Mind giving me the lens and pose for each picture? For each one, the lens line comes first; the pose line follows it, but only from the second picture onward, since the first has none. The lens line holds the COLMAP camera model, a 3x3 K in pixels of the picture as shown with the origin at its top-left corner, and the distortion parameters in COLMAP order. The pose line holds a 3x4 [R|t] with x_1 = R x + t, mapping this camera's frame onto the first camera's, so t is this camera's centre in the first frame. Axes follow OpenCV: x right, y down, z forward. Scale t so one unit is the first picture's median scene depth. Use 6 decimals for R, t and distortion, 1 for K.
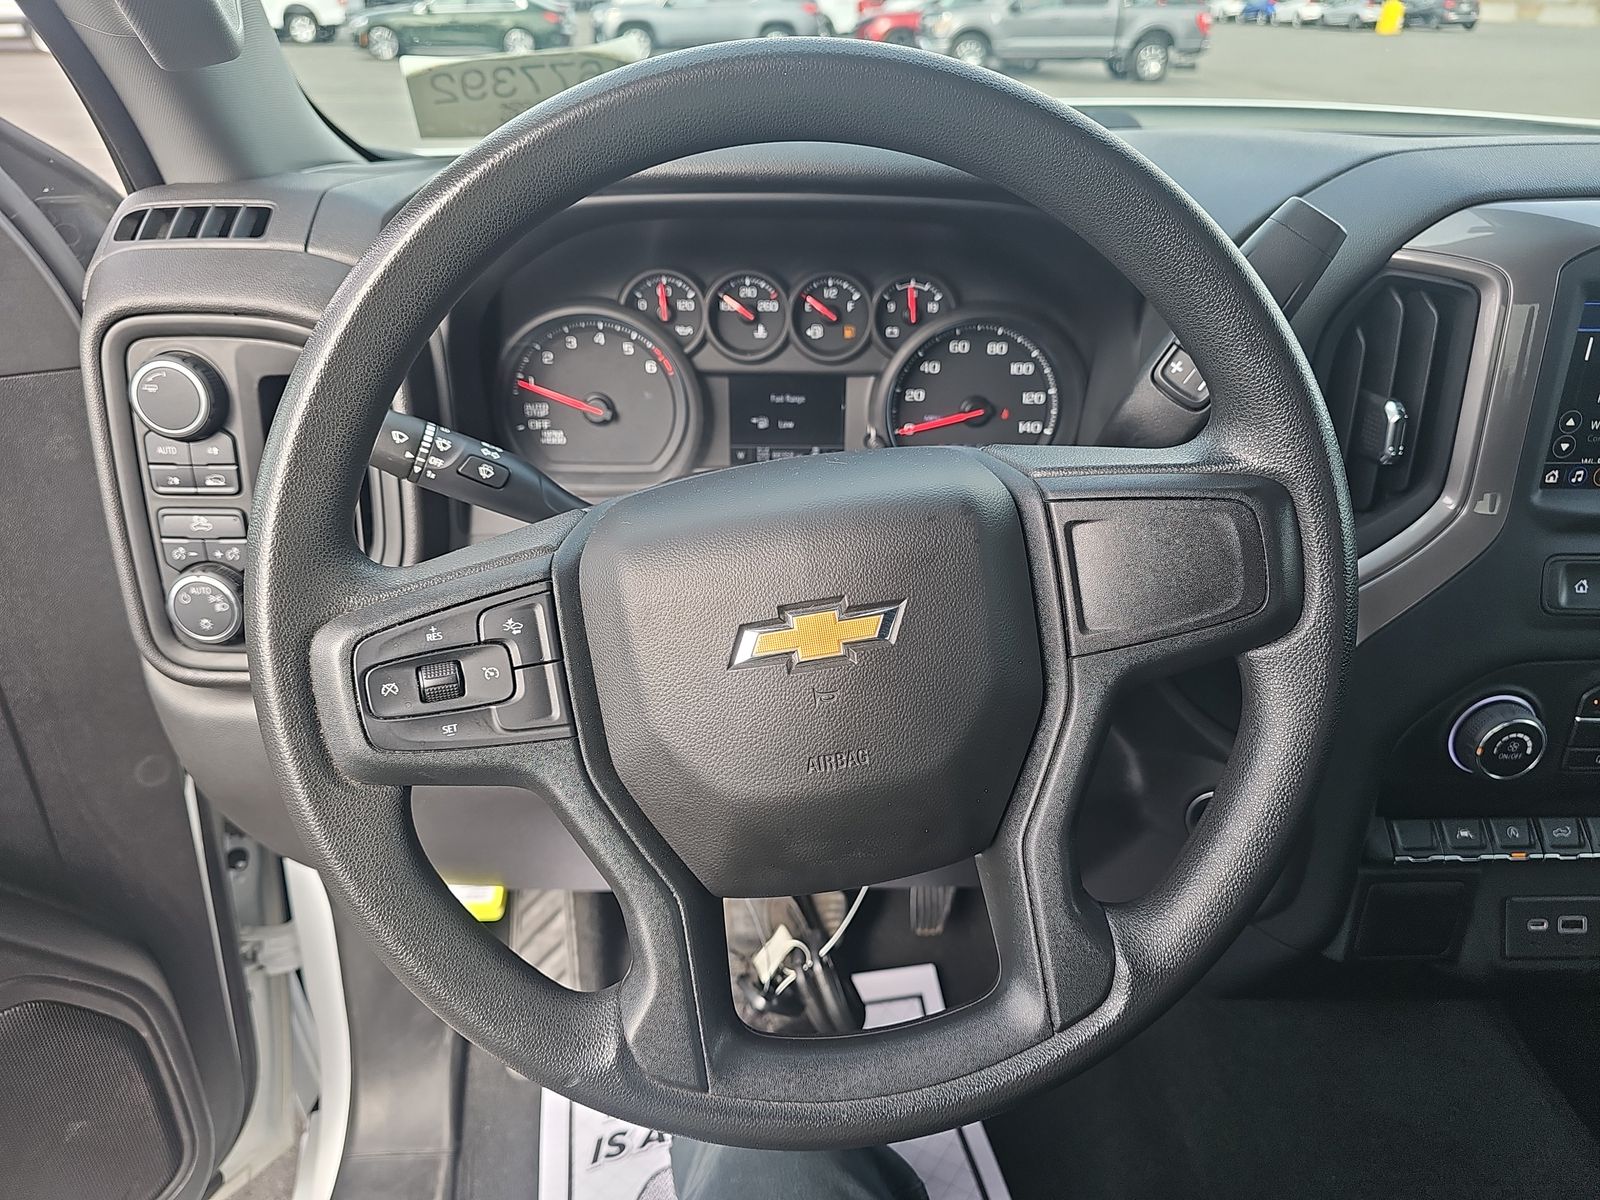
lens RADIAL K [[1077.4, 0, 802.5], [0, 1077.4, 626.5], [0, 0, 1]] dist [0.007206, -0.006342]
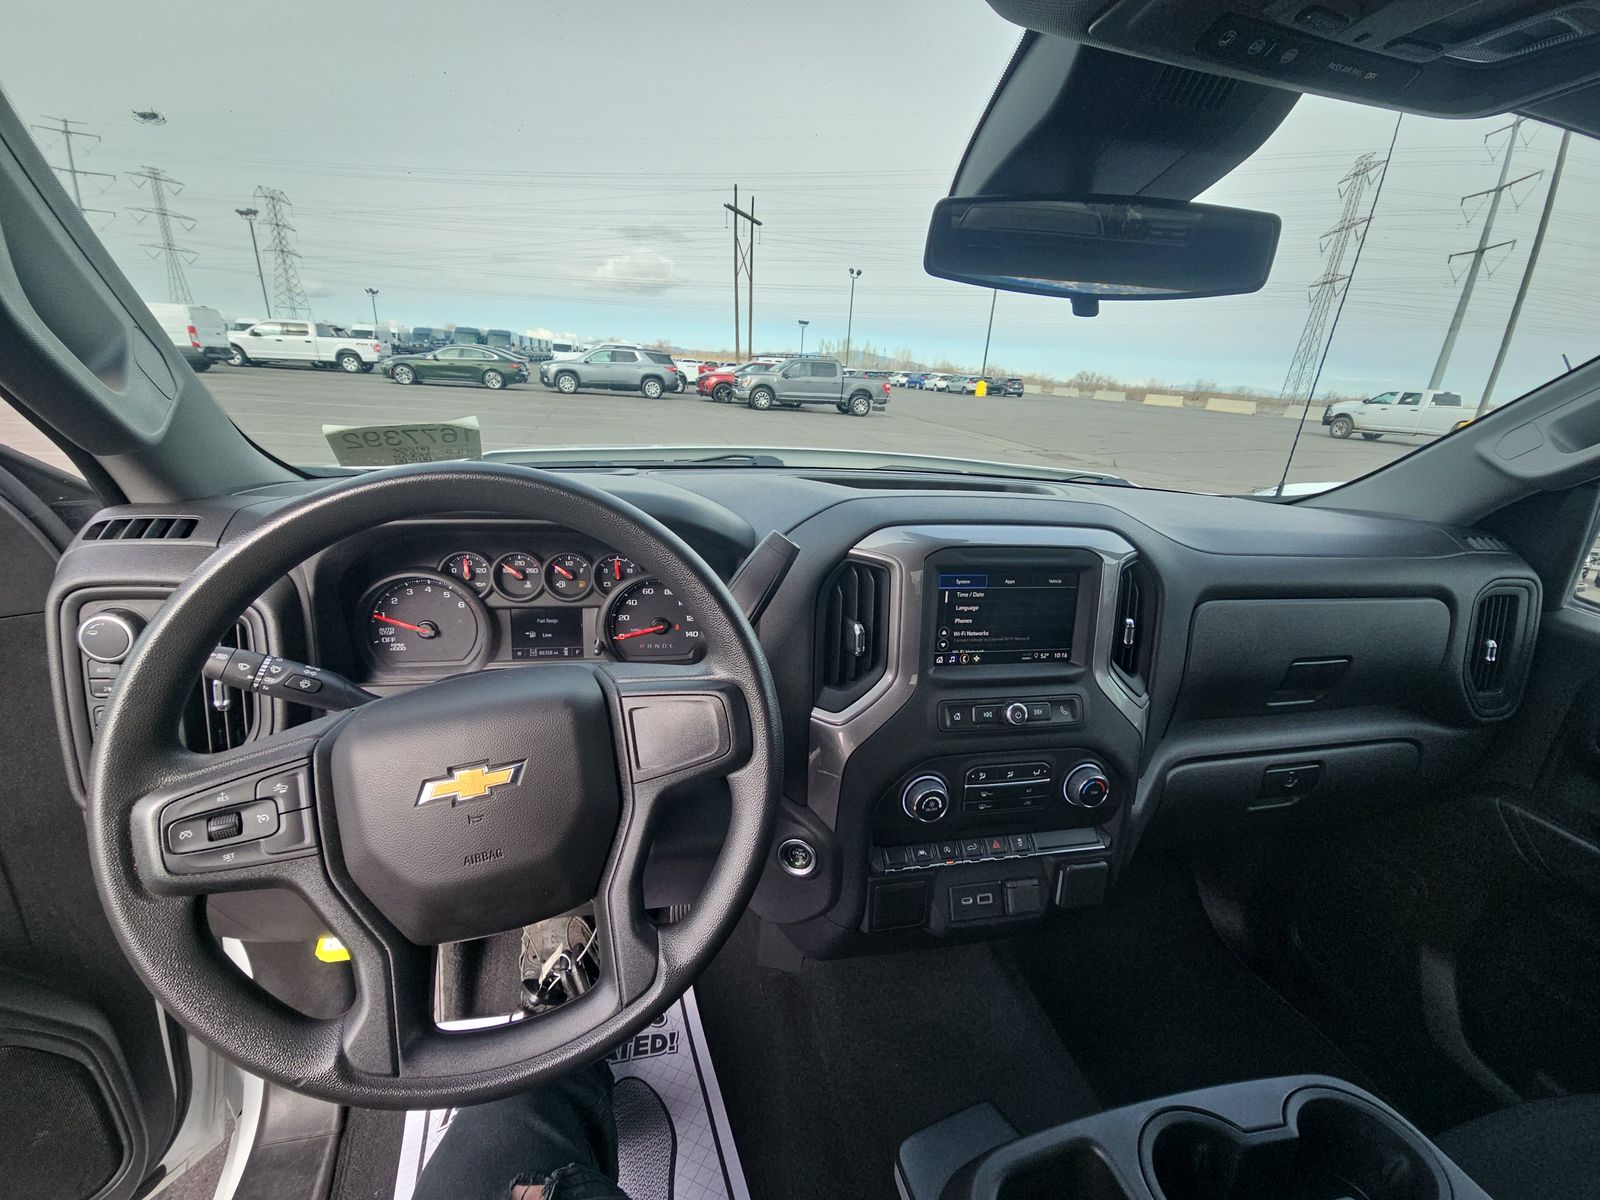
lens RADIAL K [[651.2, 0, 799.3], [0, 651.2, 611.7], [0, 0, 1]] dist [0.001903, -0.005332]
pose [[0.981665, -0.015601, 0.189975, 0.221627], [0.046850, 0.985820, -0.161132, -0.046502], [-0.184767, 0.167078, 0.968476, -0.109469]]
